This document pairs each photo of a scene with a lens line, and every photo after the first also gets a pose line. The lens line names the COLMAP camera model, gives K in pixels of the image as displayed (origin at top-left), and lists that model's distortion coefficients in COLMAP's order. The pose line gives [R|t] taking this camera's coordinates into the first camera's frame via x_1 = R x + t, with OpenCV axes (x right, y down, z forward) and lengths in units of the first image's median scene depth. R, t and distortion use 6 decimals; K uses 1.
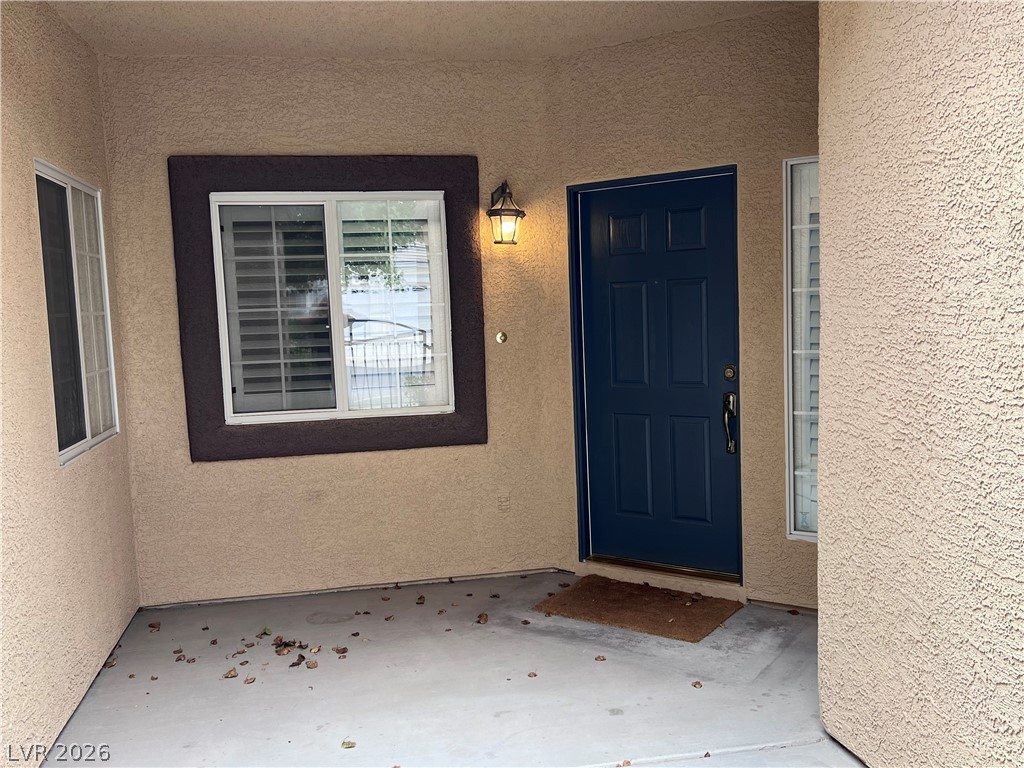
lens RADIAL K [[940.5, 0, 512.0], [0, 940.5, 384.0], [0, 0, 1]] dist [0.107794, -0.253197]
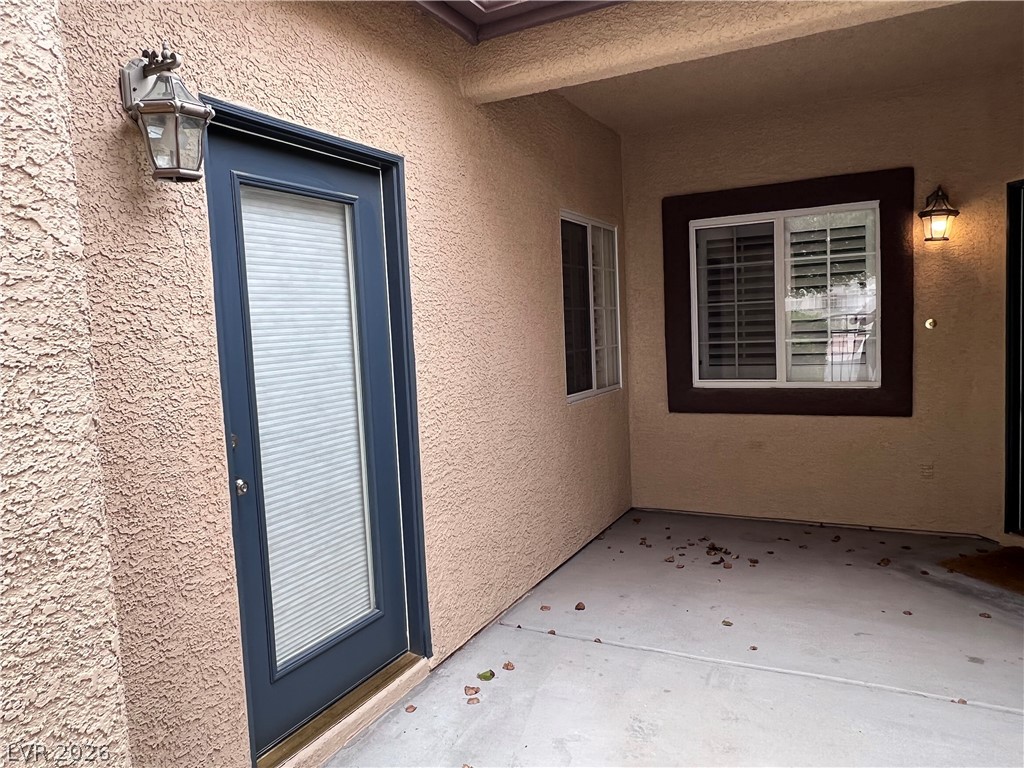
lens RADIAL K [[717.3, 0, 506.3], [0, 717.3, 377.8], [0, 0, 1]] dist [0.000995, -0.008131]
pose [[0.774678, 0.042216, -0.630945, 0.147192], [-0.036712, 0.999089, 0.021773, 0.016055], [0.631289, 0.006296, 0.775522, 0.011704]]
